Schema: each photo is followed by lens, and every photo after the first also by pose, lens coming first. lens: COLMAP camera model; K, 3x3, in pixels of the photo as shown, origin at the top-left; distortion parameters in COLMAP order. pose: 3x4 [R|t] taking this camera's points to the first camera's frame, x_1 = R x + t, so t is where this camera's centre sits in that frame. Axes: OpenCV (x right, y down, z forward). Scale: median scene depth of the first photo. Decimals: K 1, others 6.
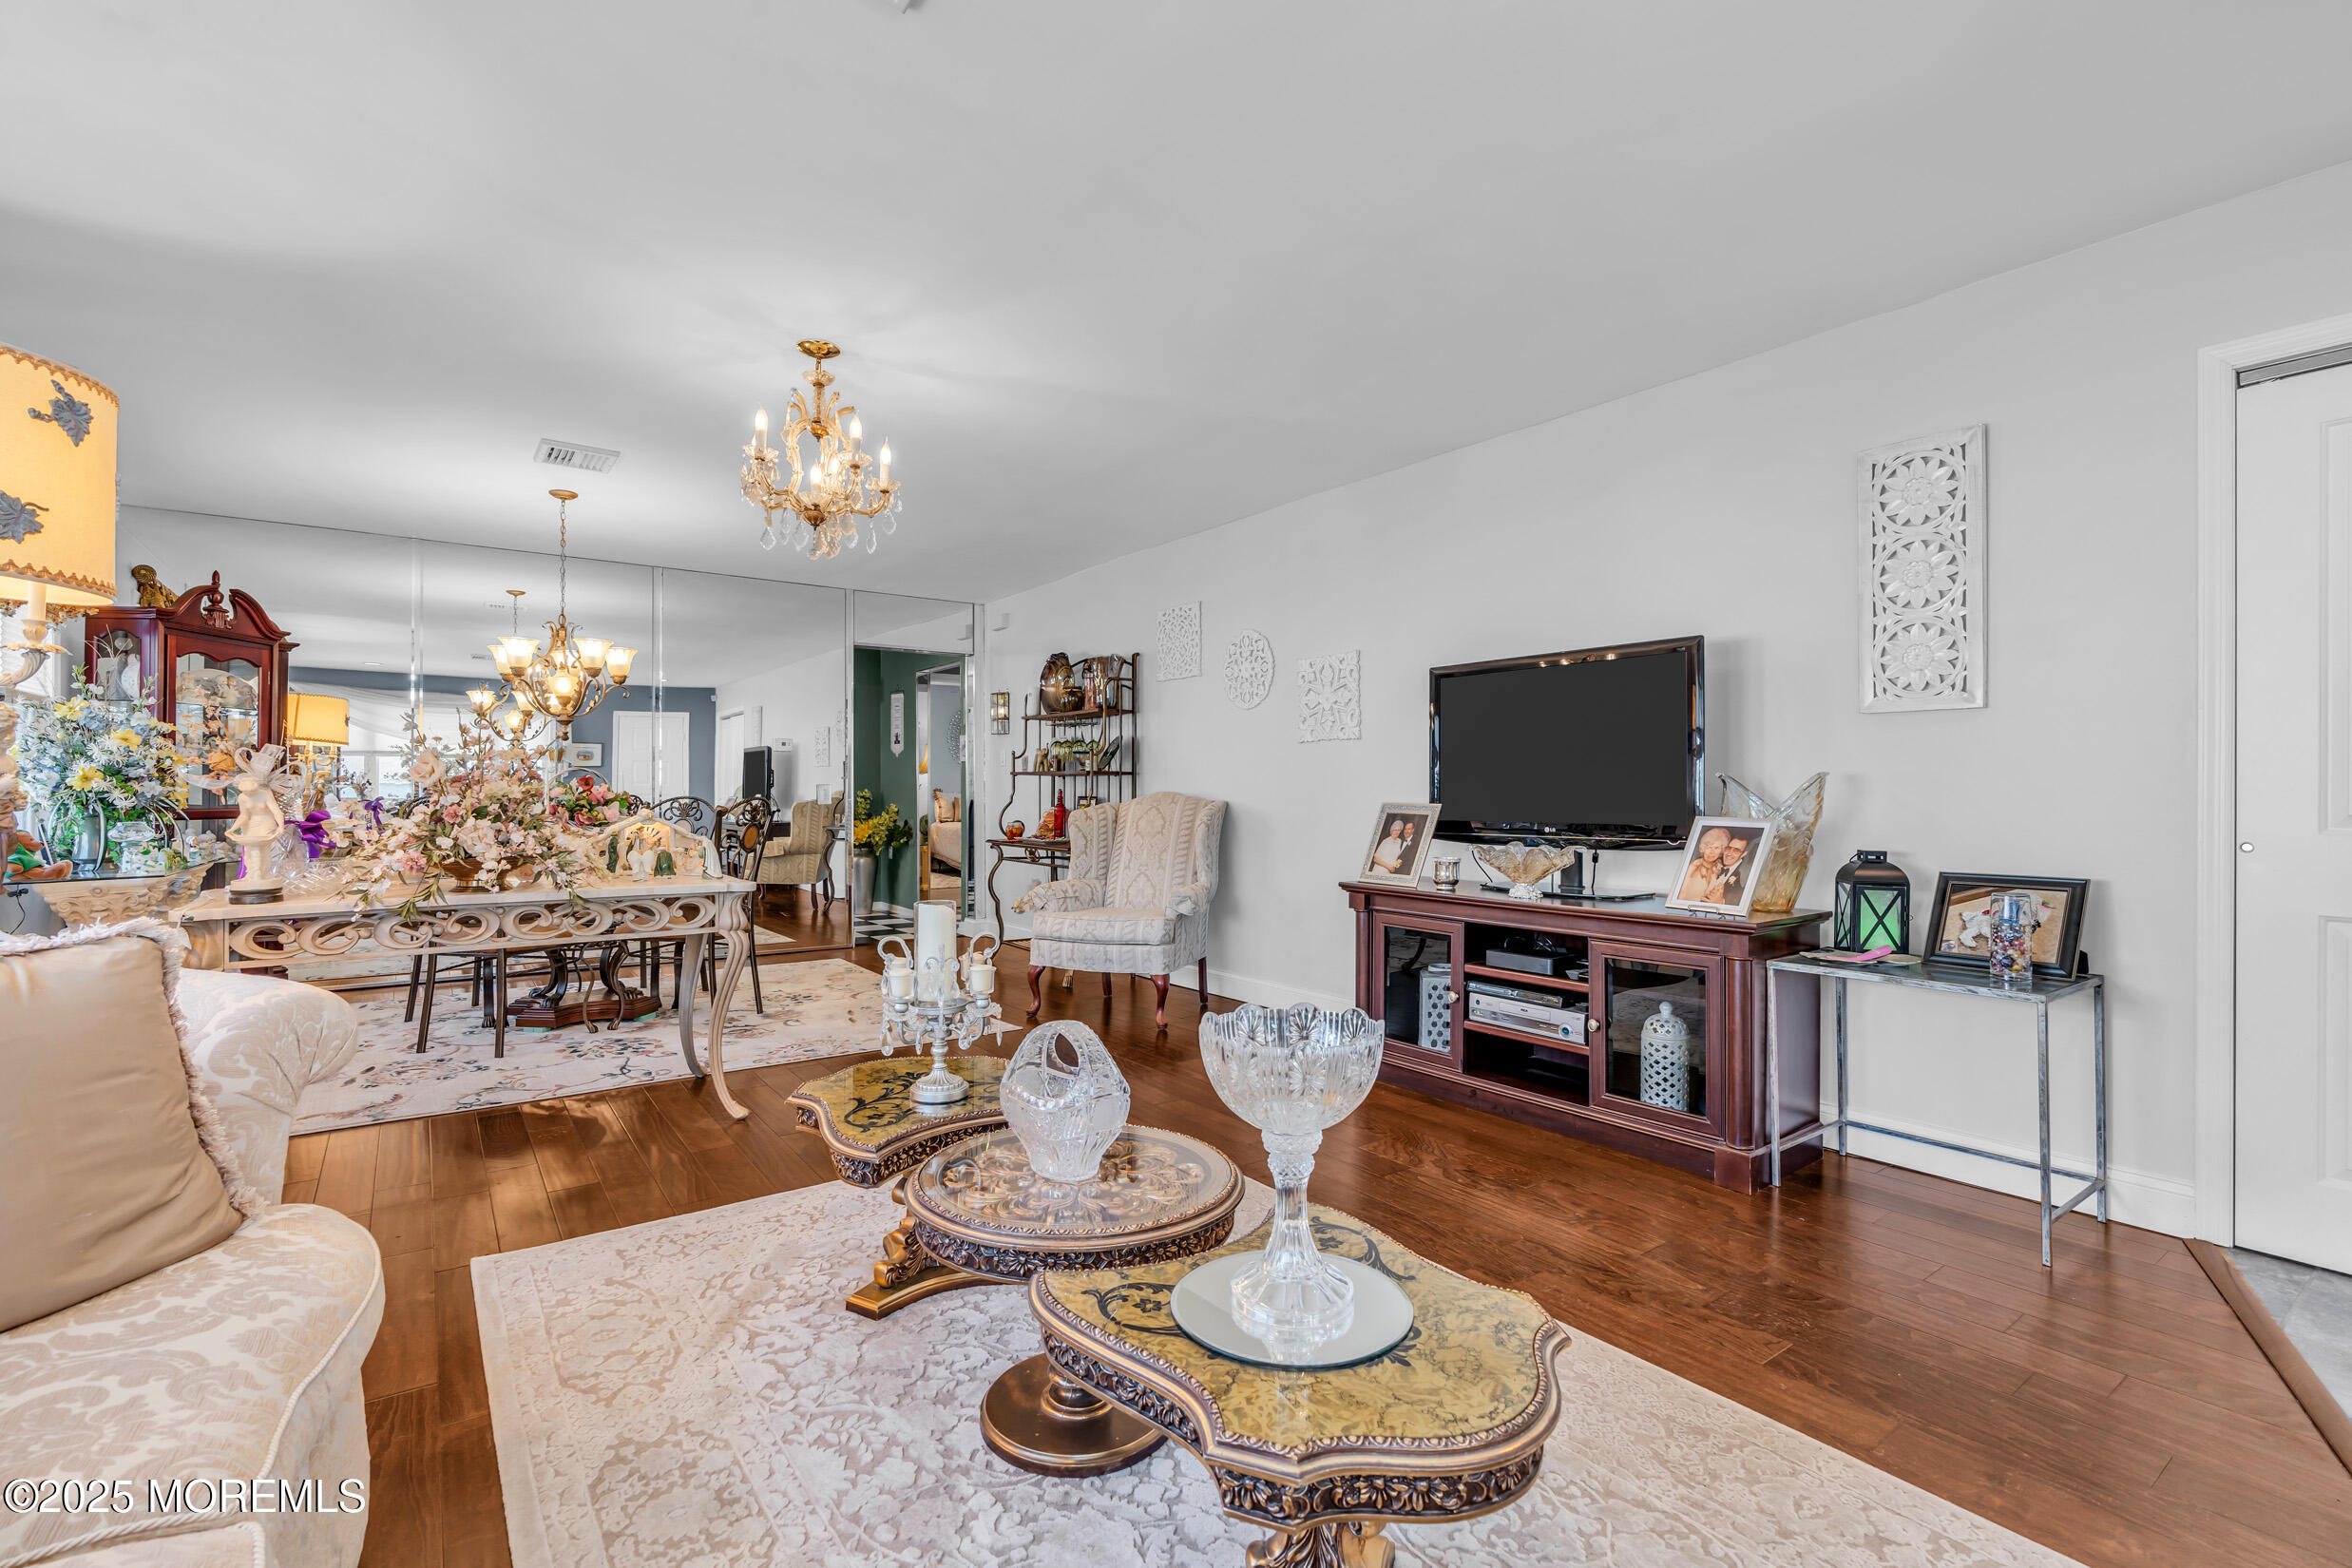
lens RADIAL K [[1056.3, 0, 1143.2], [0, 1056.3, 784.4], [0, 0, 1]] dist [-0.011348, 0.003760]
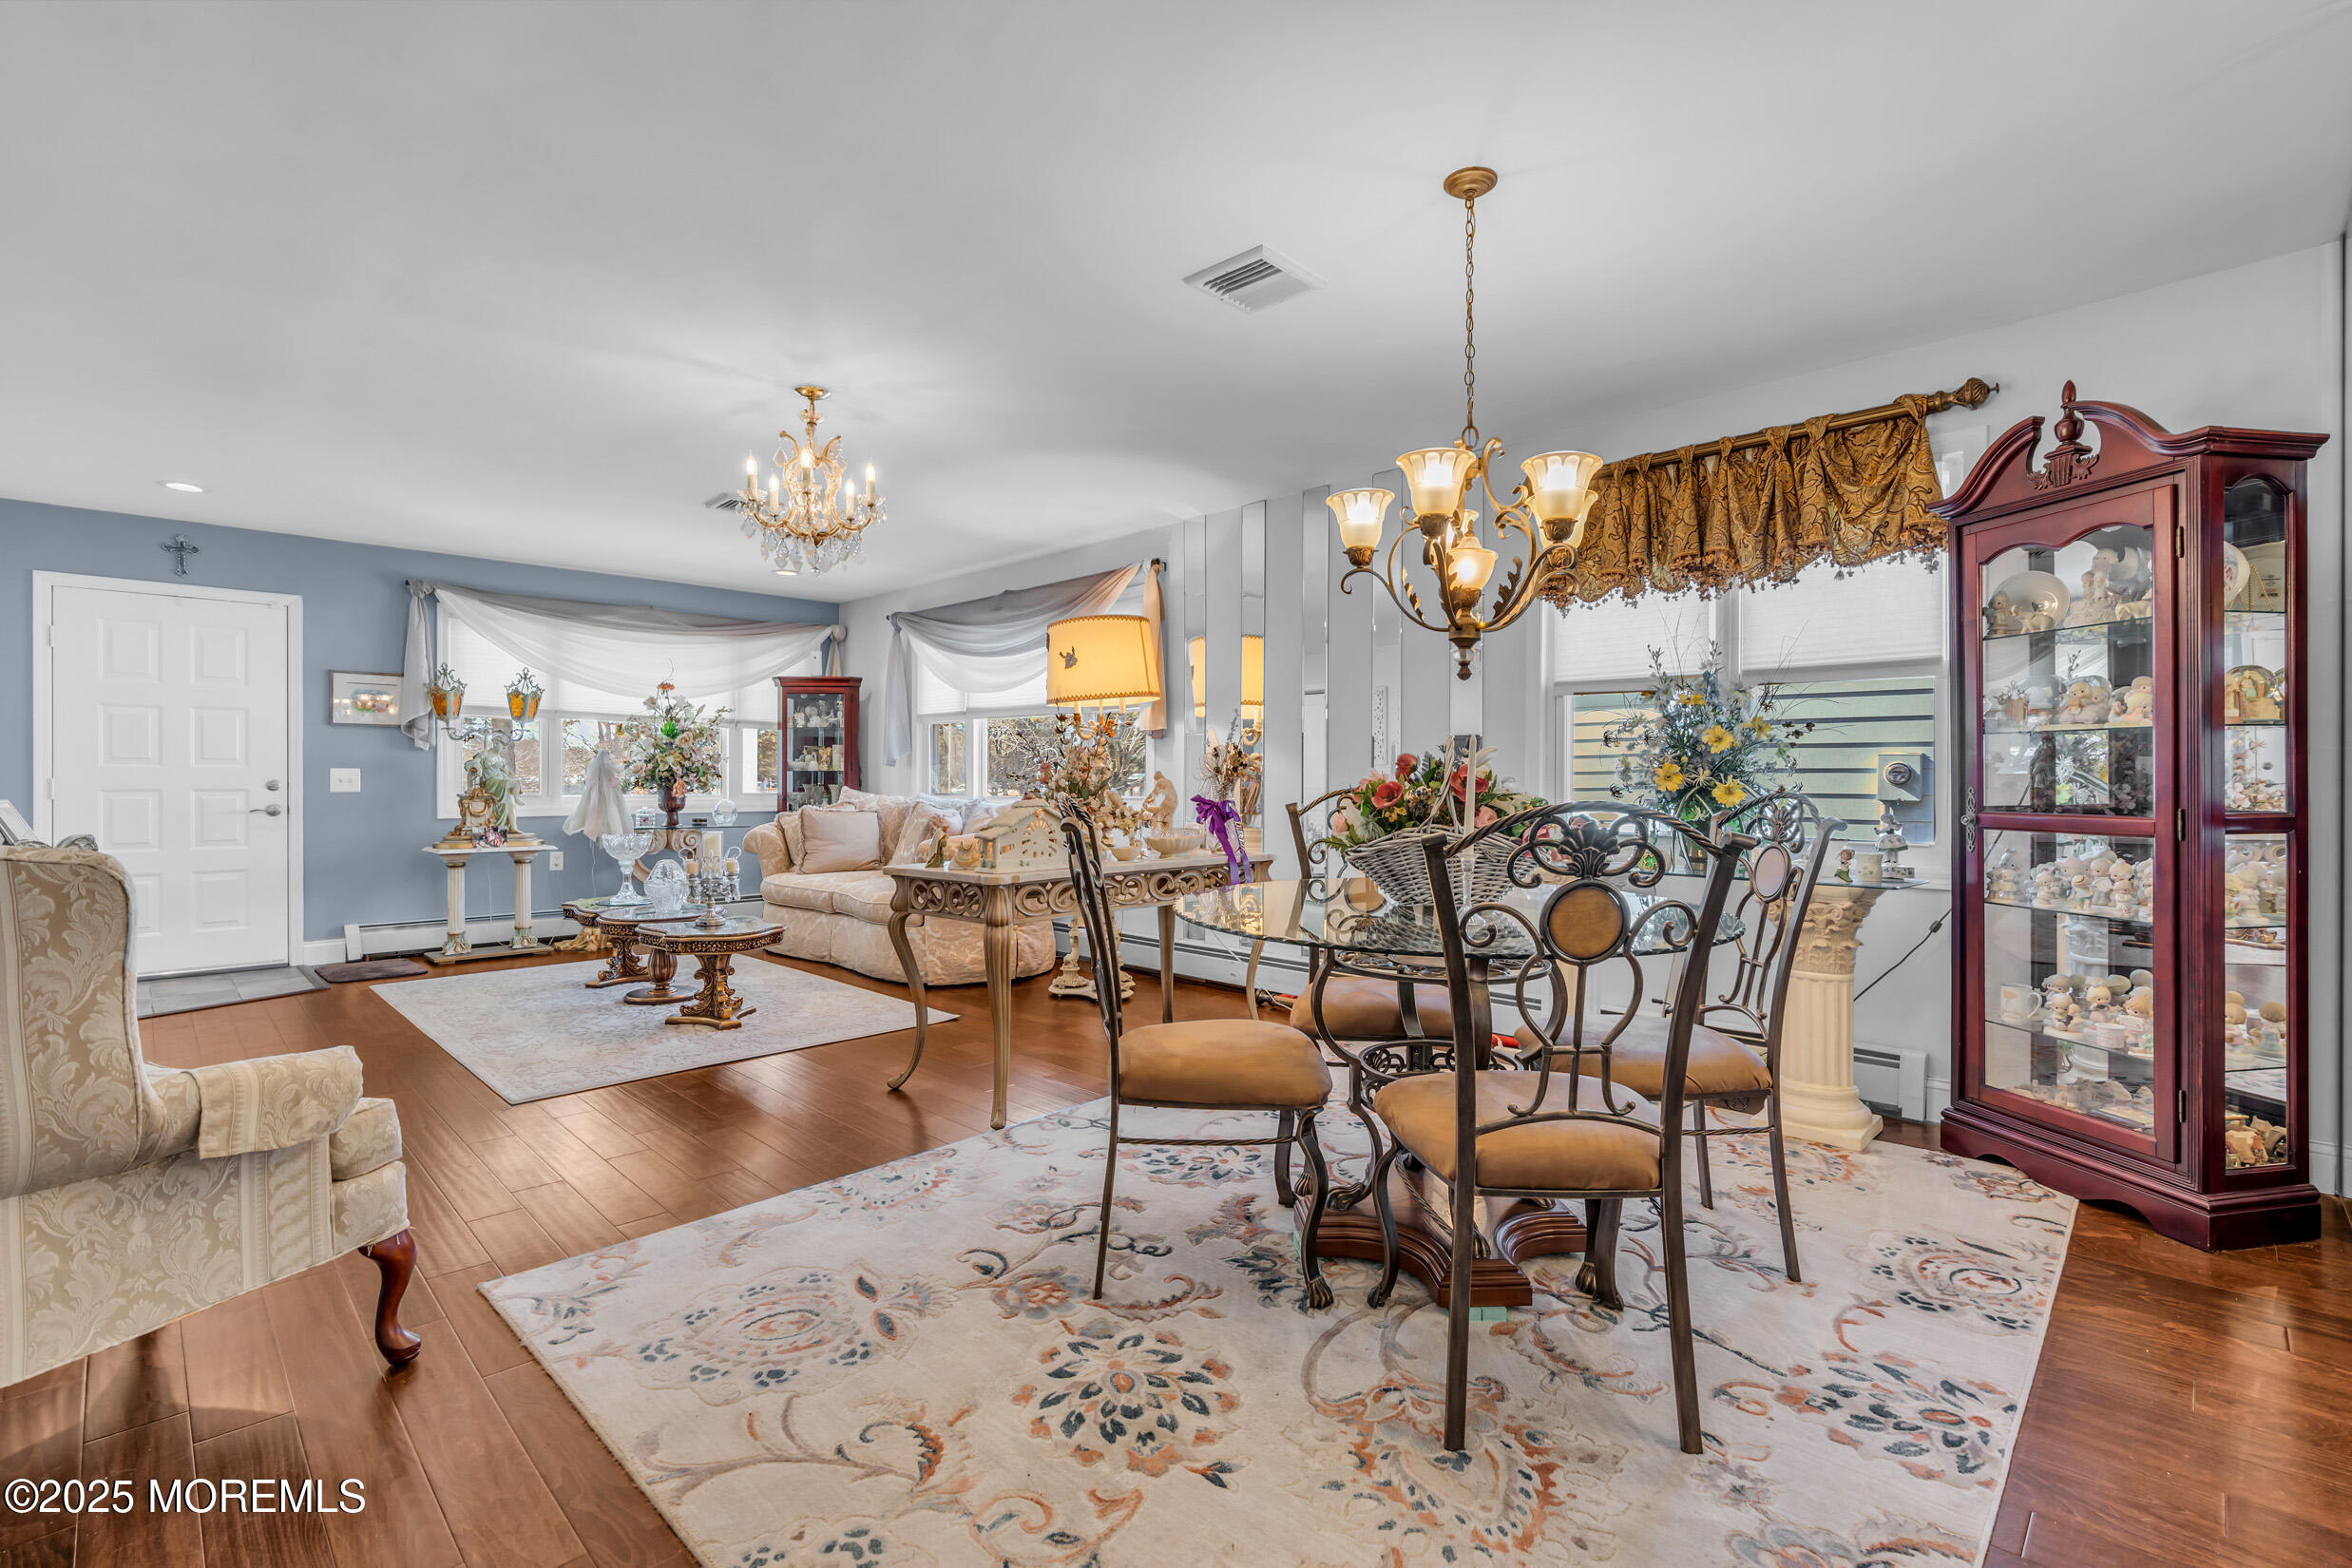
lens RADIAL K [[1056.3, 0, 1179.3], [0, 1056.3, 782.9], [0, 0, 1]] dist [-0.011348, 0.003760]
pose [[-0.985622, -0.000721, -0.168963, -0.572101], [-0.000789, 1.000000, 0.000335, 0.010429], [0.168962, 0.000464, -0.985622, 2.426804]]
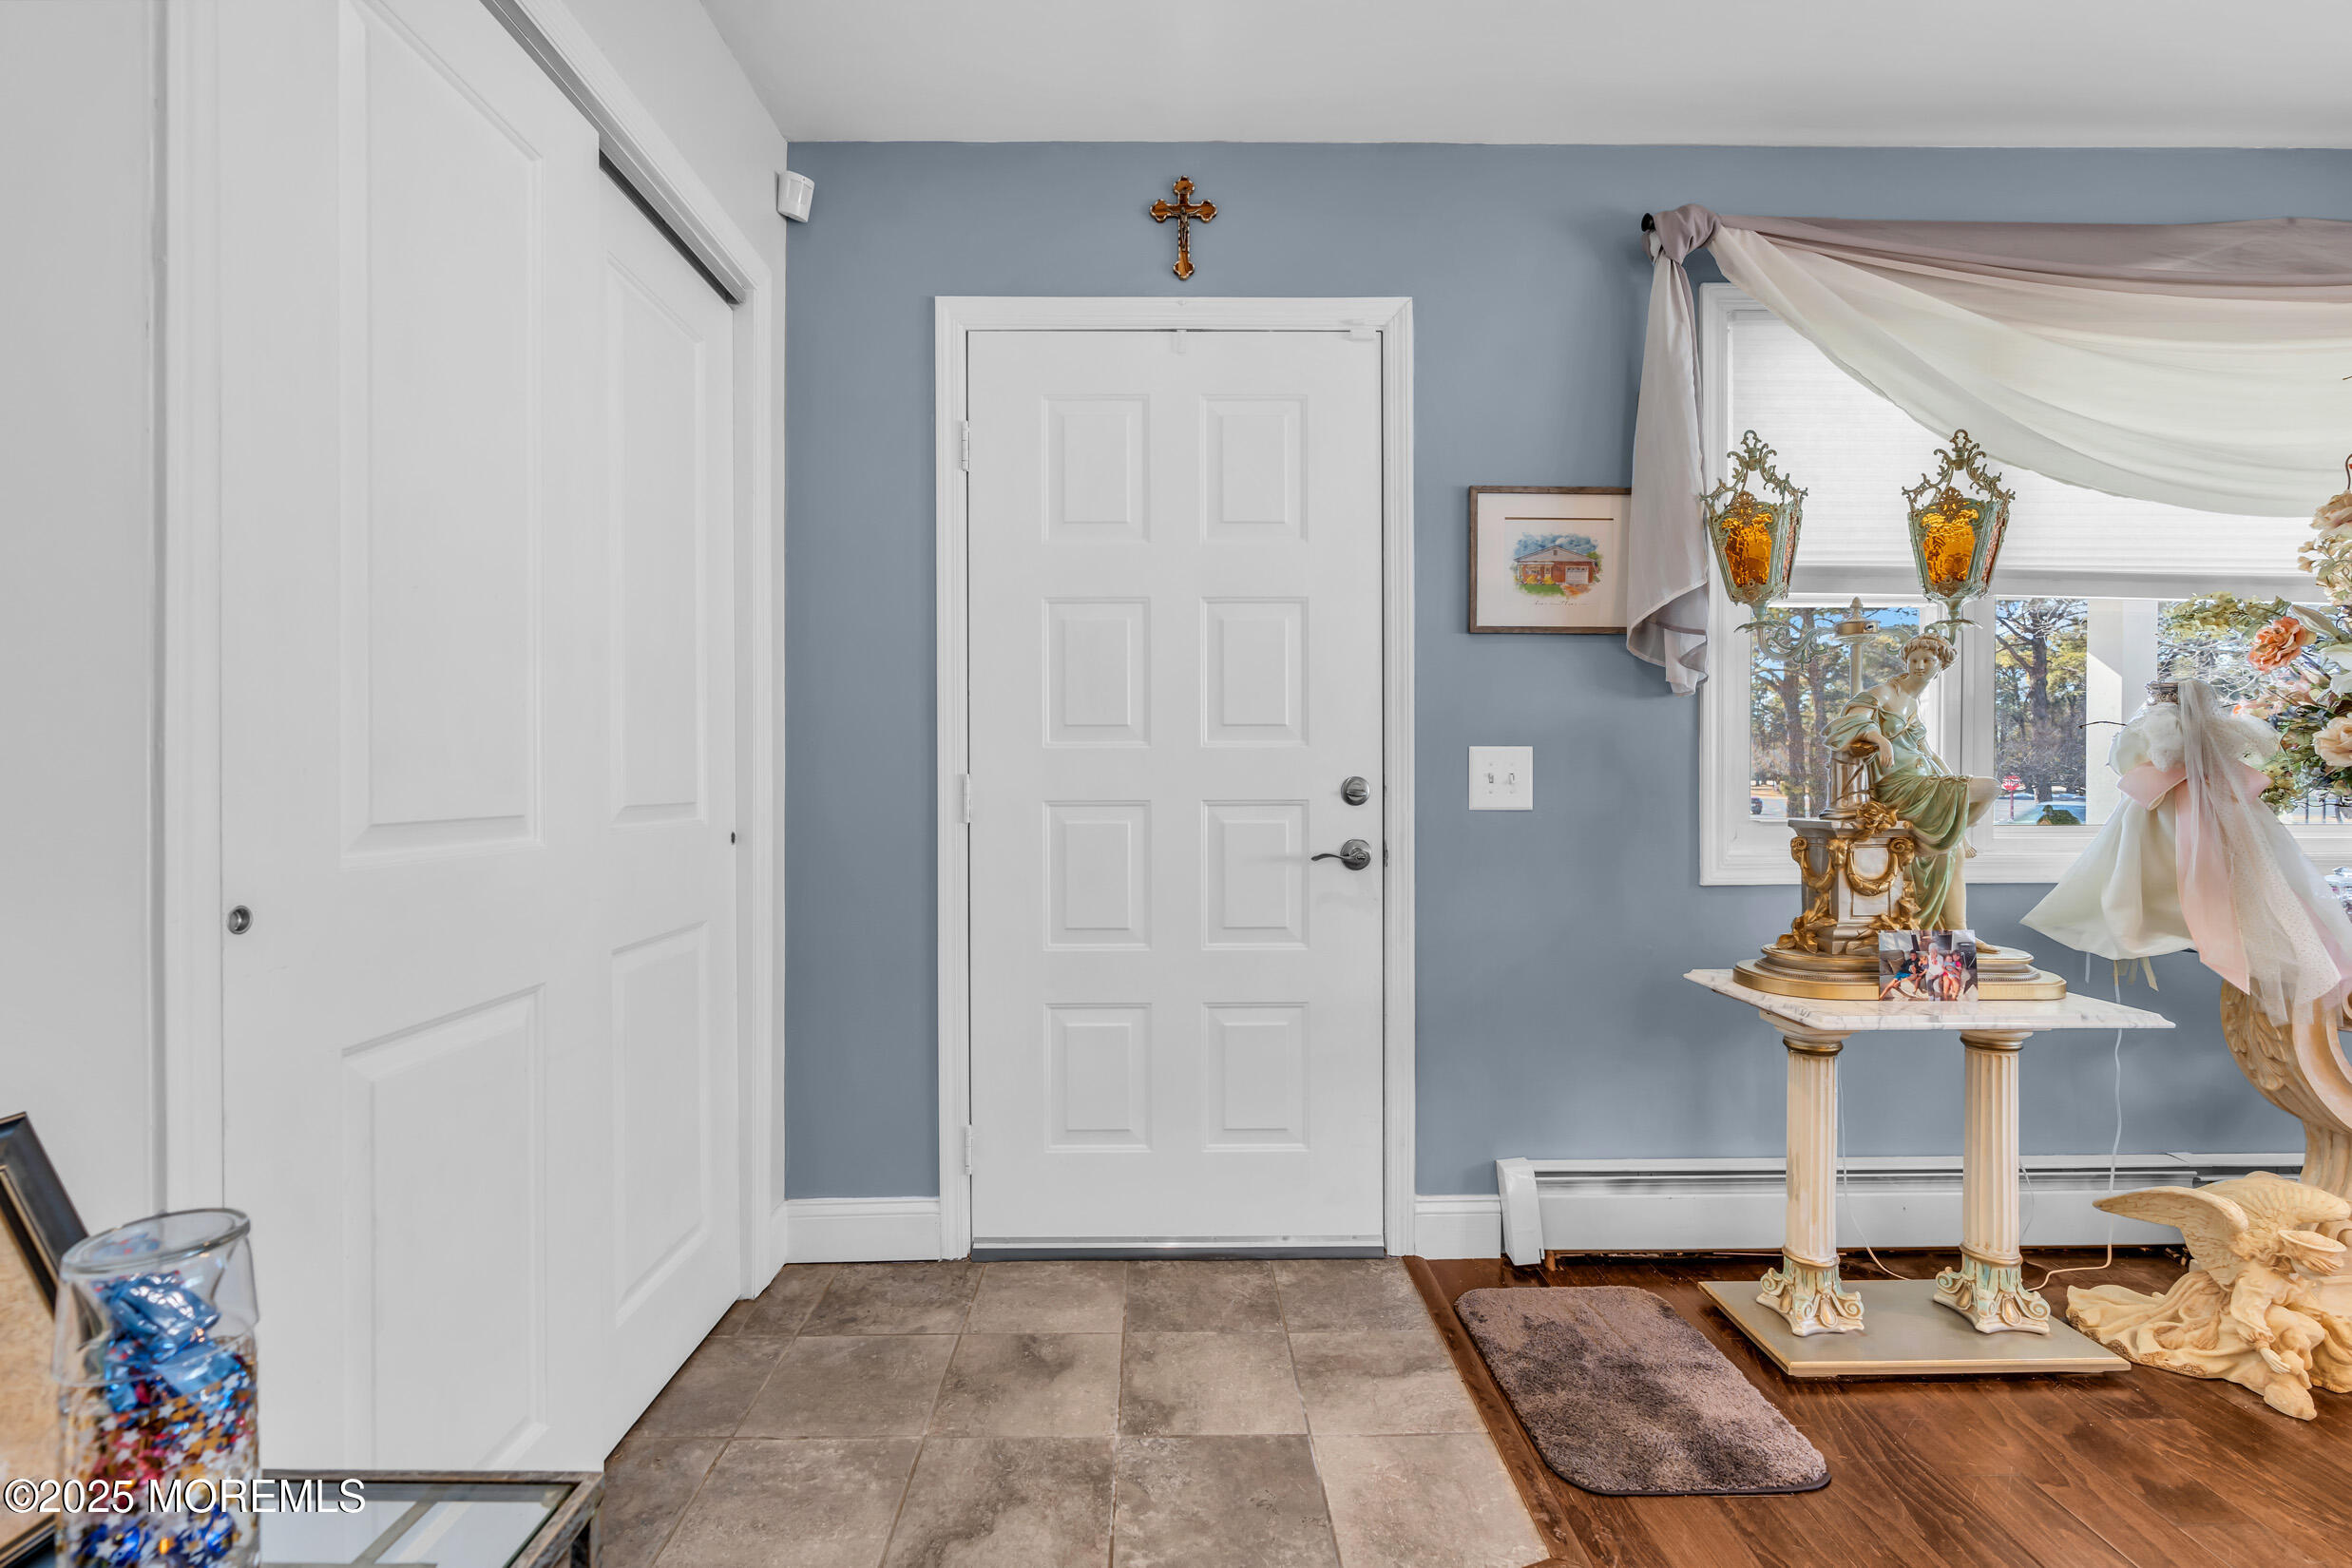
lens RADIAL K [[1056.3, 0, 1170.9], [0, 1056.3, 779.5], [0, 0, 1]] dist [-0.011348, 0.003760]
pose [[-0.823467, -0.003257, 0.567355, 0.445653], [-0.000462, 0.999987, 0.005071, 0.004276], [-0.567364, 0.003913, -0.823458, 0.910010]]
